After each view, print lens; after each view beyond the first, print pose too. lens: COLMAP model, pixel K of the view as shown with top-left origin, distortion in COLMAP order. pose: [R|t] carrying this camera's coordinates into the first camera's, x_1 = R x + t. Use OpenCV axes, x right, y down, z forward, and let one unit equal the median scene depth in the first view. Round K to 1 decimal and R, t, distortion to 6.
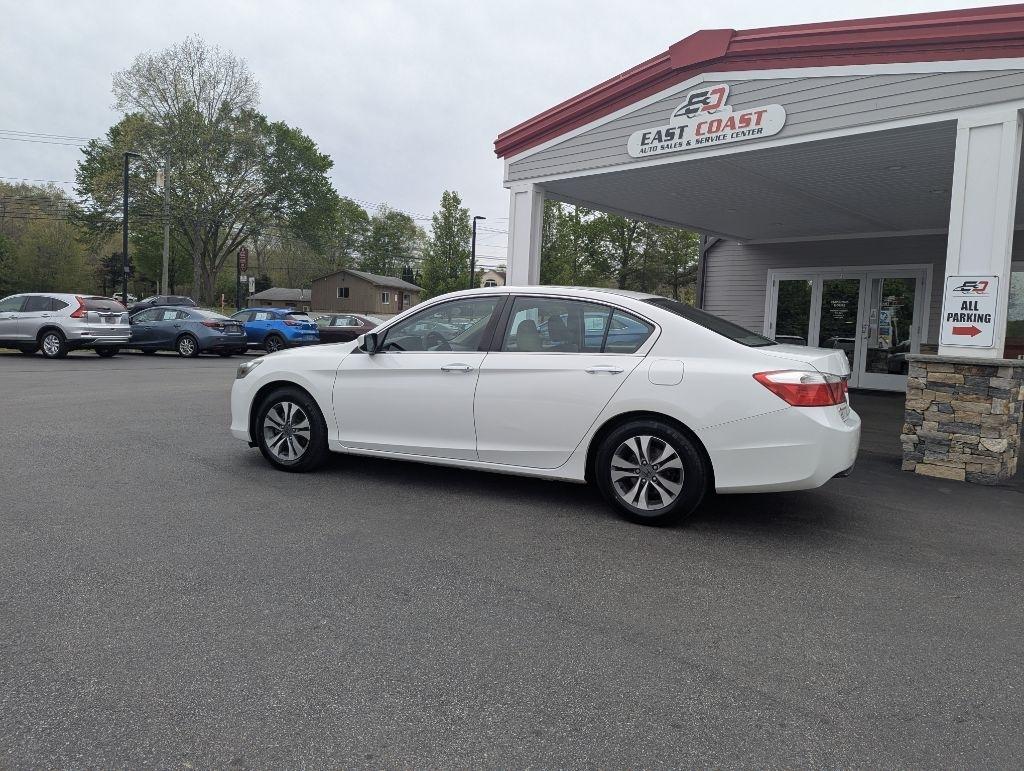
lens RADIAL K [[719.3, 0, 523.9], [0, 719.3, 367.9], [0, 0, 1]] dist [0.062888, -0.055563]
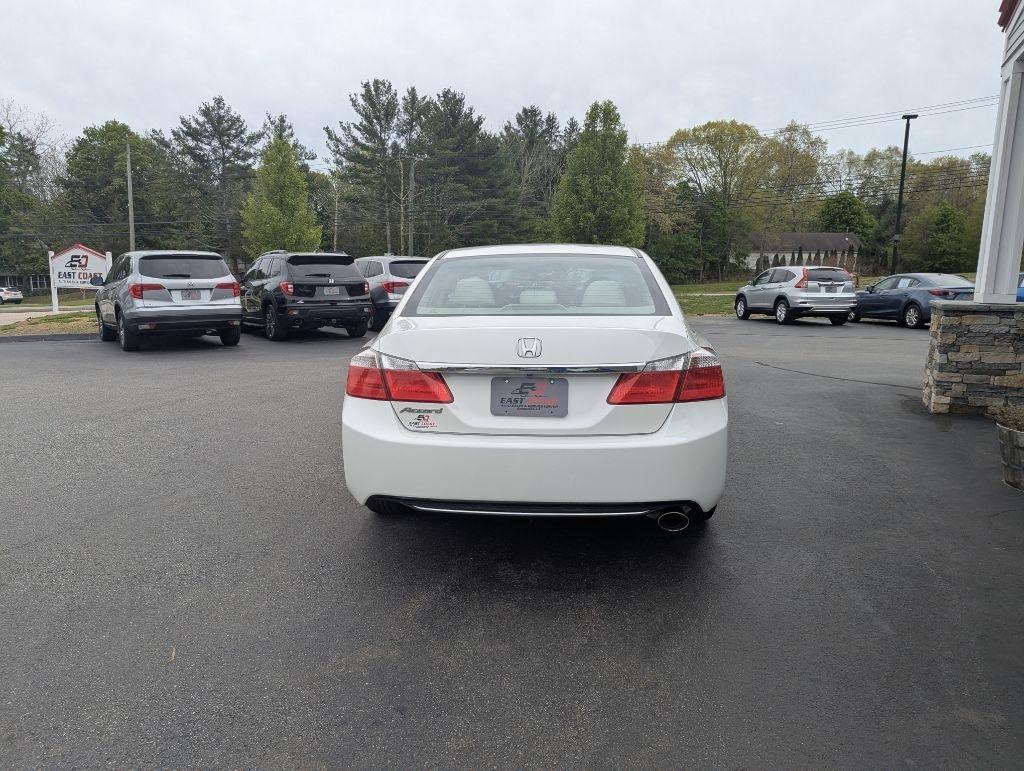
lens RADIAL K [[719.3, 0, 503.3], [0, 719.3, 382.3], [0, 0, 1]] dist [0.062888, -0.055563]
pose [[0.357445, 0.108439, -0.927617, 0.579155], [-0.052297, 0.994002, 0.096048, -0.020590], [0.932469, 0.014180, 0.360972, 0.442886]]
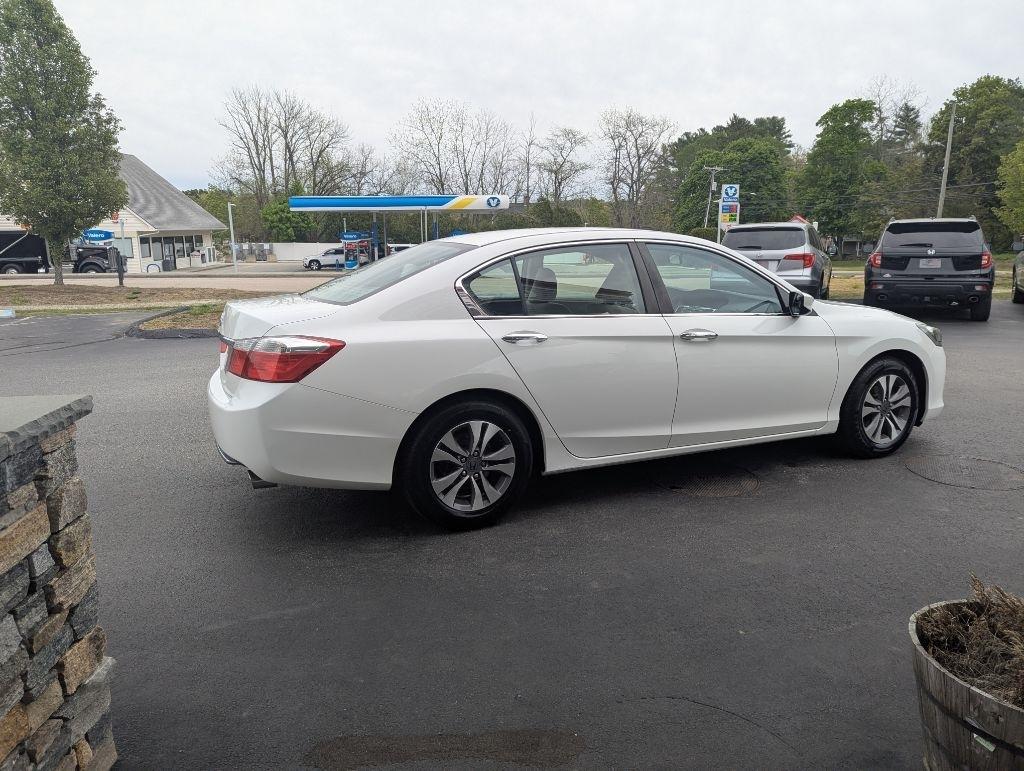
lens RADIAL K [[719.3, 0, 514.8], [0, 719.3, 366.1], [0, 0, 1]] dist [0.062888, -0.055563]
pose [[-0.645466, 0.104244, -0.756642, 0.494953], [-0.066943, 0.979109, 0.192001, -0.077431], [0.760850, 0.174582, -0.625003, 1.025258]]
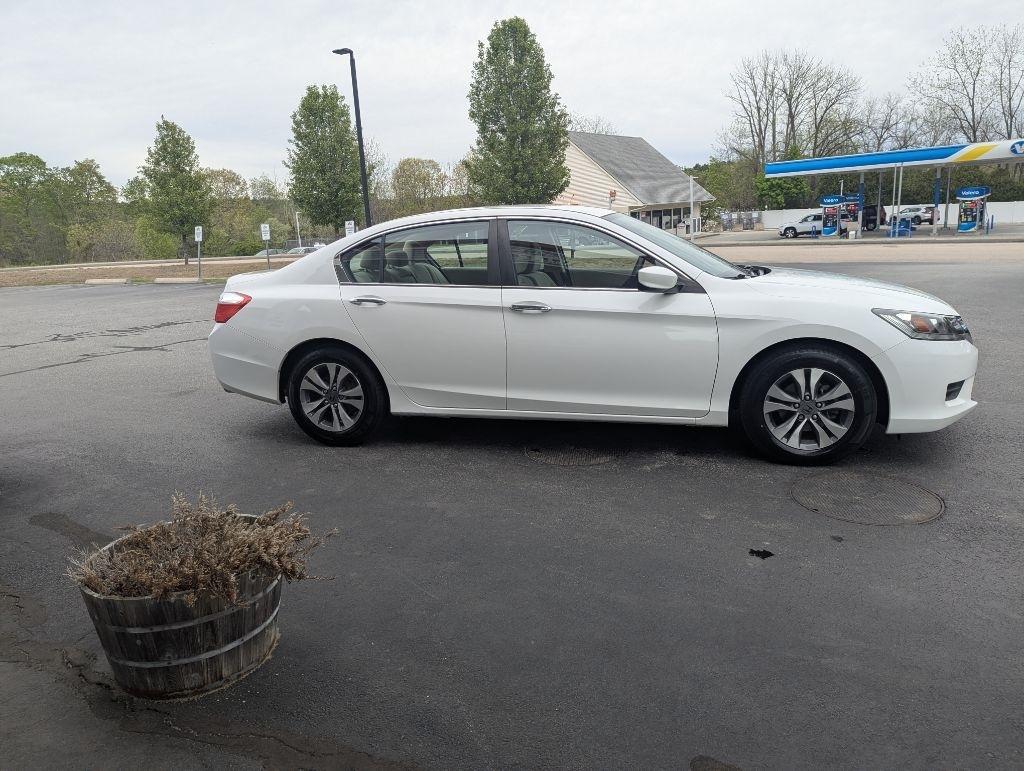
lens RADIAL K [[719.3, 0, 511.9], [0, 719.3, 369.1], [0, 0, 1]] dist [0.062888, -0.055563]
pose [[-0.983498, 0.047864, -0.174473, 0.145134], [0.000697, 0.965364, 0.260904, -0.103973], [0.180918, 0.256477, -0.949467, 1.309122]]
